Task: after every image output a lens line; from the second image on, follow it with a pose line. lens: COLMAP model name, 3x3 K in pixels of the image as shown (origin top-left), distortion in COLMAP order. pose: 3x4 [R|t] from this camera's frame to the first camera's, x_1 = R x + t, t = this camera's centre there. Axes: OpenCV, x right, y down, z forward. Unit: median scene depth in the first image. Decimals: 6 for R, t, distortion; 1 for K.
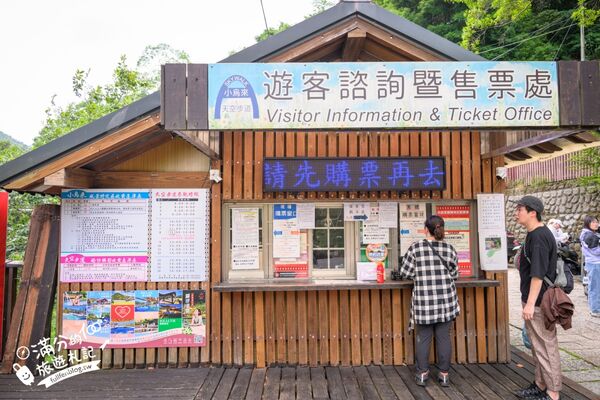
lens RADIAL K [[406.1, 0, 304.1], [0, 406.1, 201.3], [0, 0, 1]] dist [0.000908, -0.000358]
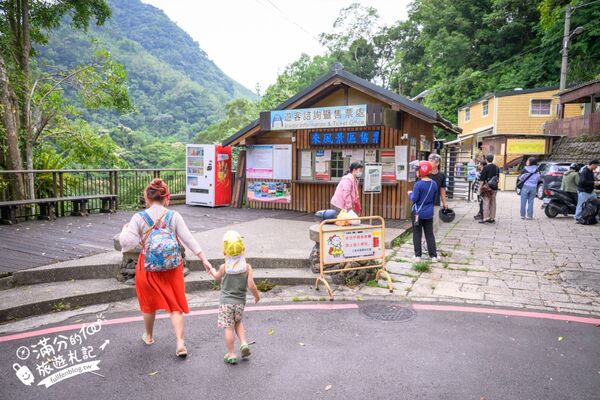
lens RADIAL K [[406.1, 0, 300.2], [0, 406.1, 201.6], [0, 0, 1]] dist [0.000908, -0.000358]
pose [[0.873397, 0.061378, -0.483127, 1.111955], [0.007927, 0.990103, 0.140116, -0.033140], [0.486945, -0.126207, 0.864266, -1.295856]]
